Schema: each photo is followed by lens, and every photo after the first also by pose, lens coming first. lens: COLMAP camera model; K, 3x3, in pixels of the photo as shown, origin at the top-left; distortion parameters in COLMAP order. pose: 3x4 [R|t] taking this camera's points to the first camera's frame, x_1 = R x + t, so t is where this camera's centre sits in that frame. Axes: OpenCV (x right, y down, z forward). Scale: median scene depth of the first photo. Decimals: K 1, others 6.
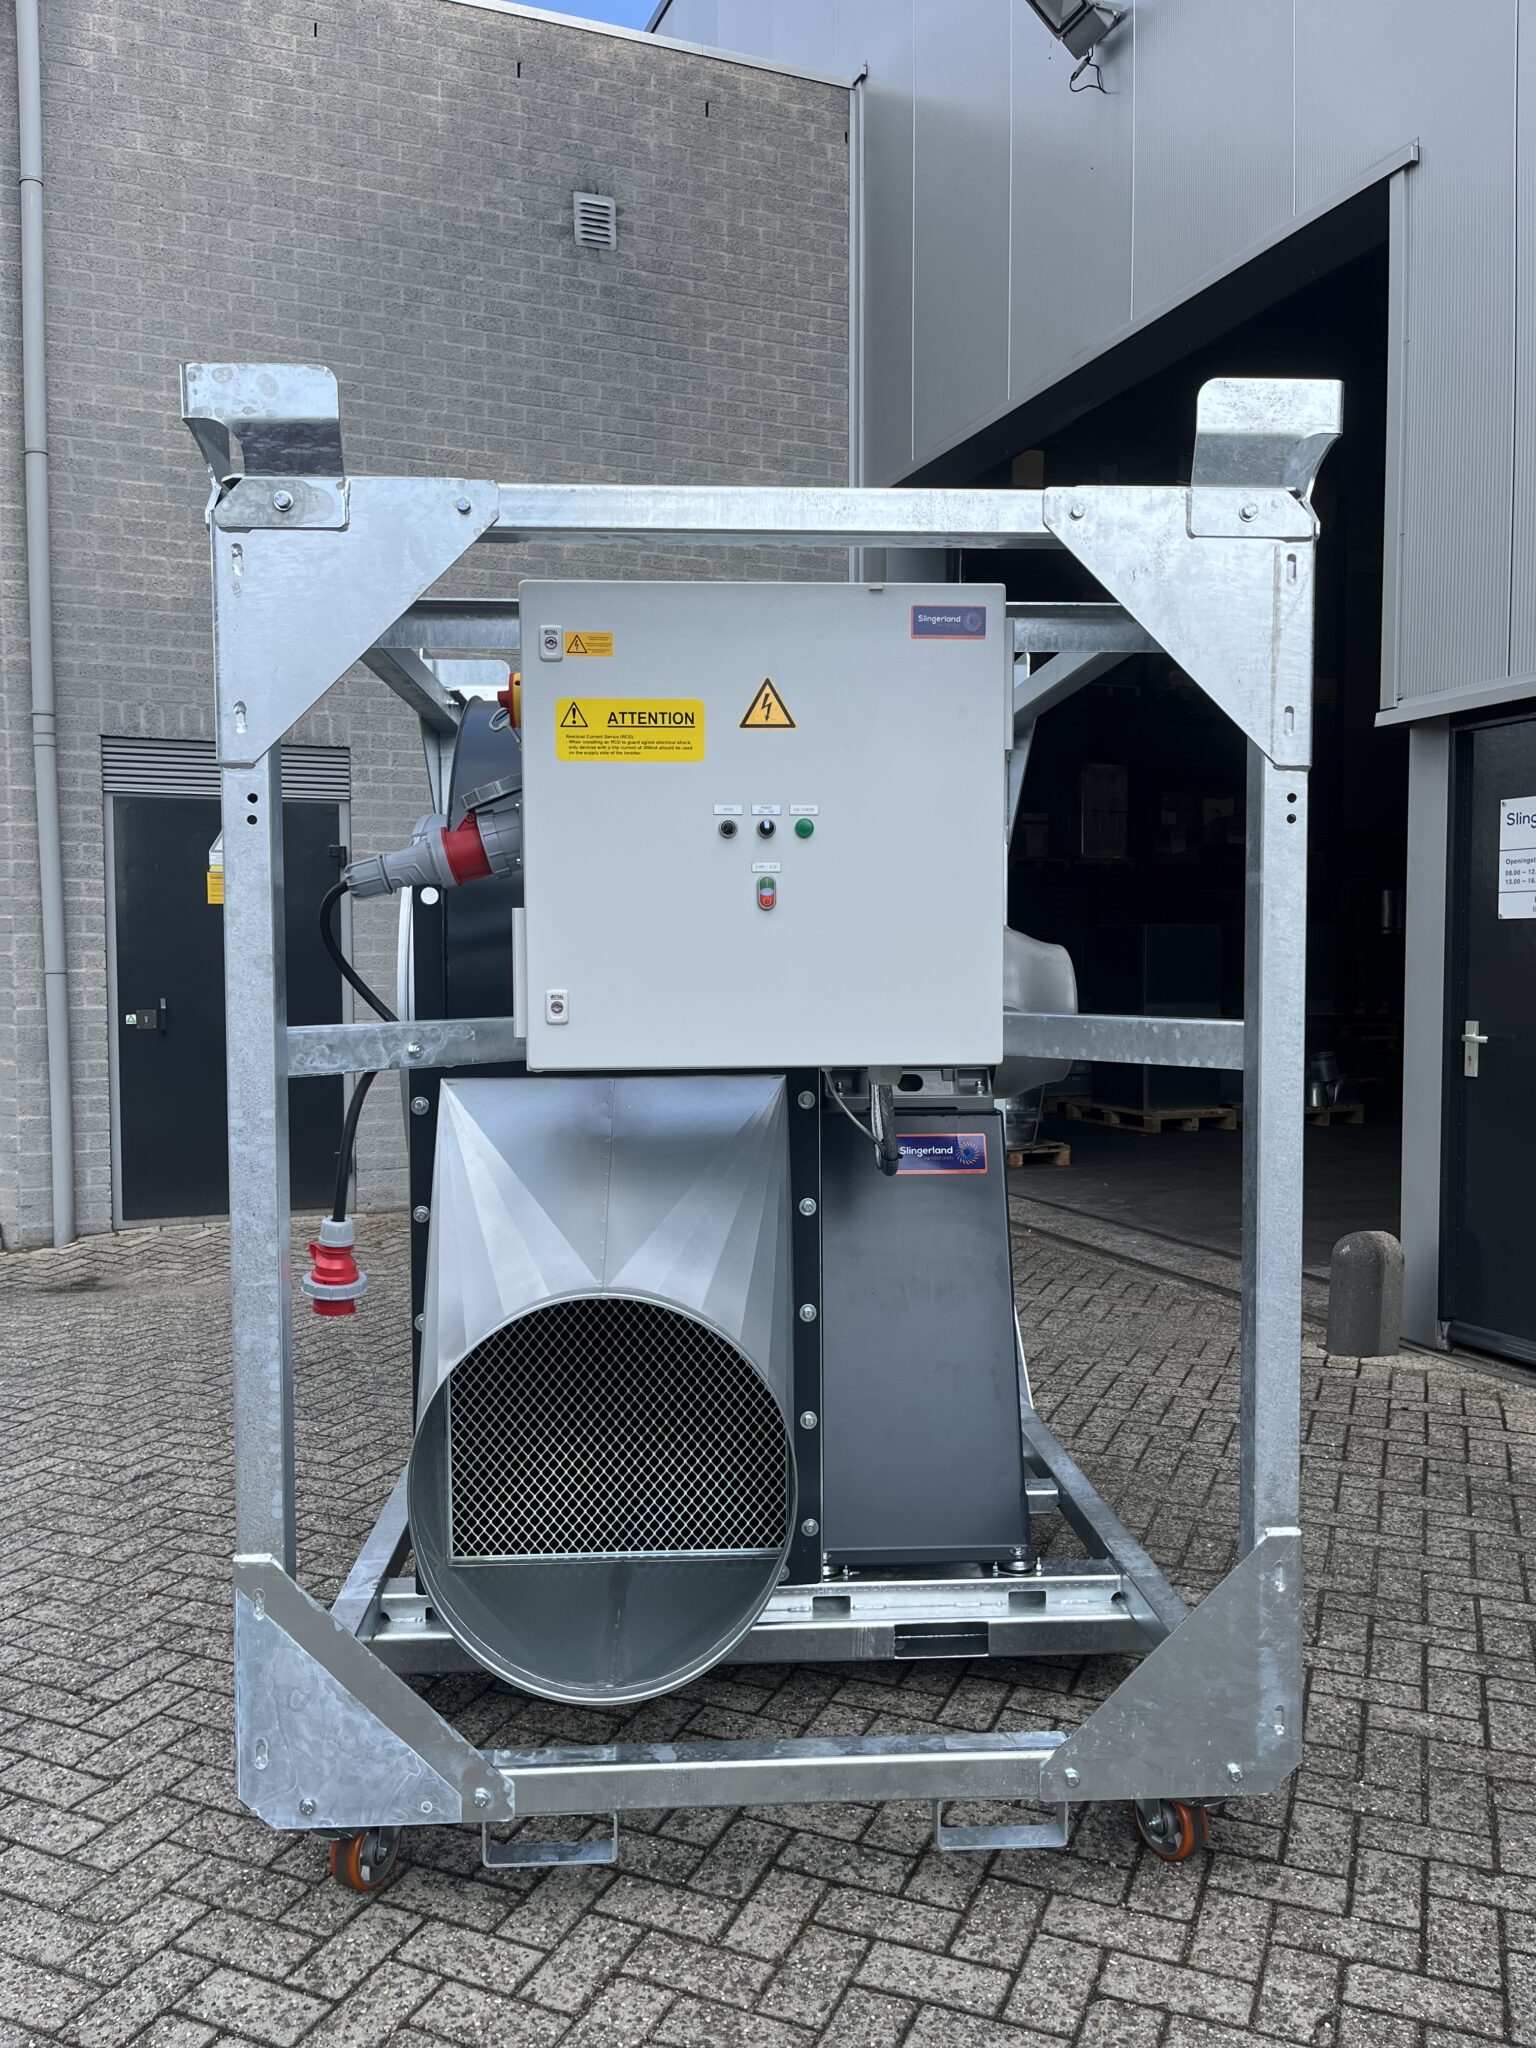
lens RADIAL K [[1550.1, 0, 761.5], [0, 1550.1, 1018.1], [0, 0, 1]] dist [0.071929, -0.107915]
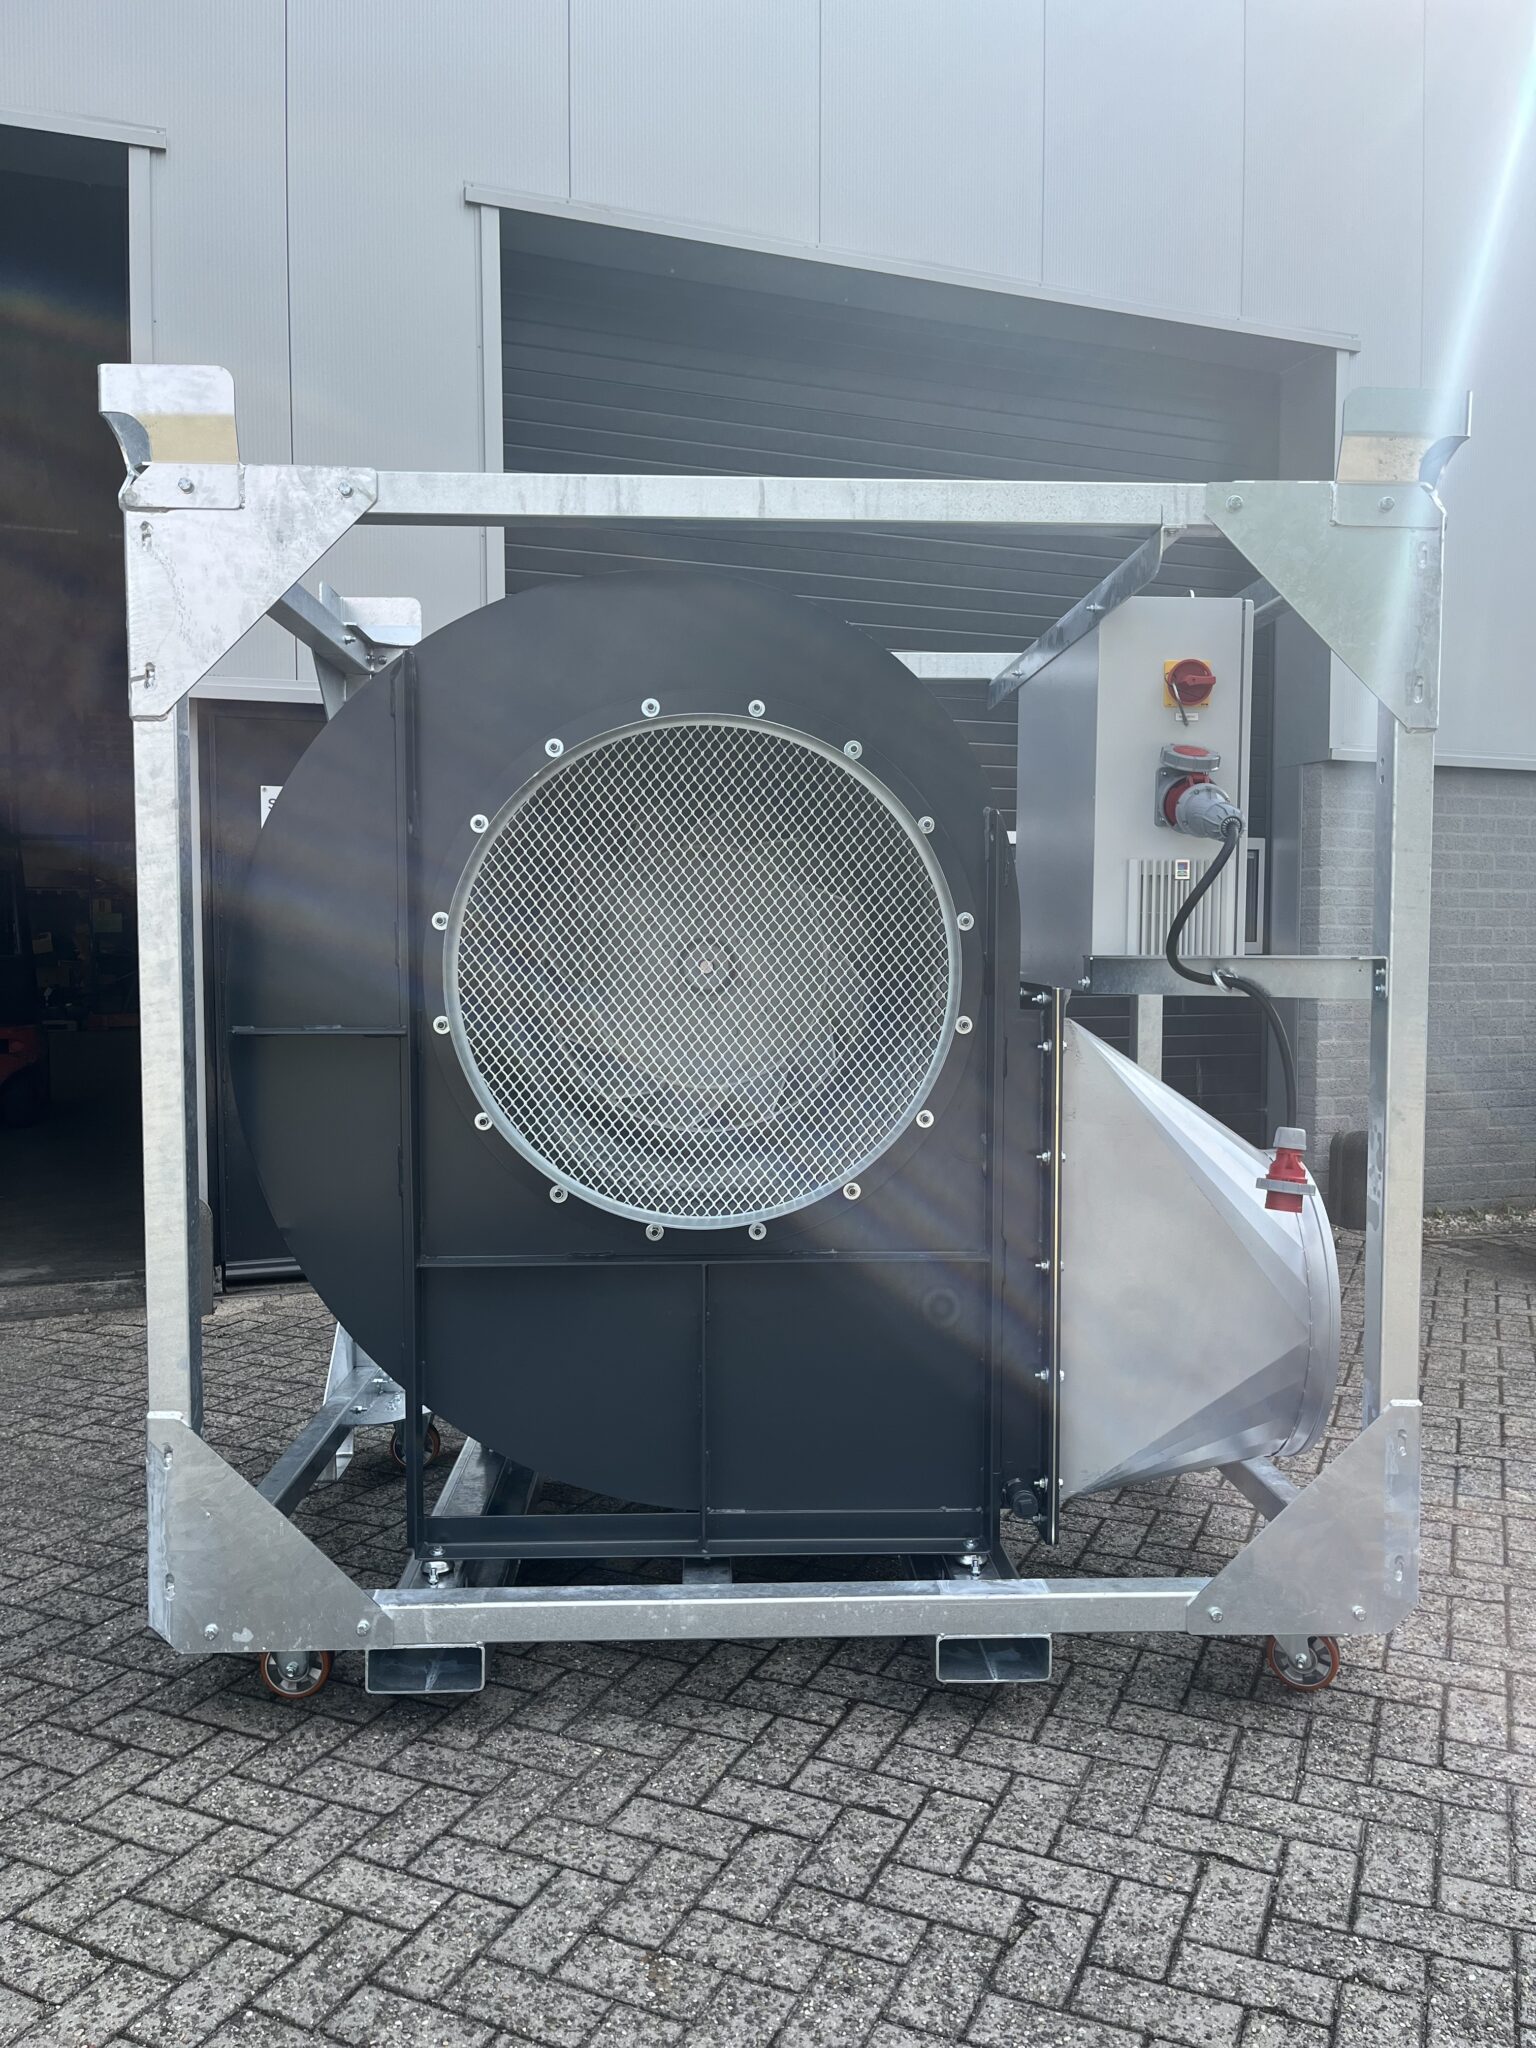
lens RADIAL K [[1550.1, 0, 765.0], [0, 1550.1, 1017.7], [0, 0, 1]] dist [0.071929, -0.107915]
pose [[0.011935, -0.044472, 0.998939, -0.948642], [0.042077, 0.998148, 0.043934, -0.010999], [-0.999043, 0.041508, 0.013785, 0.920739]]
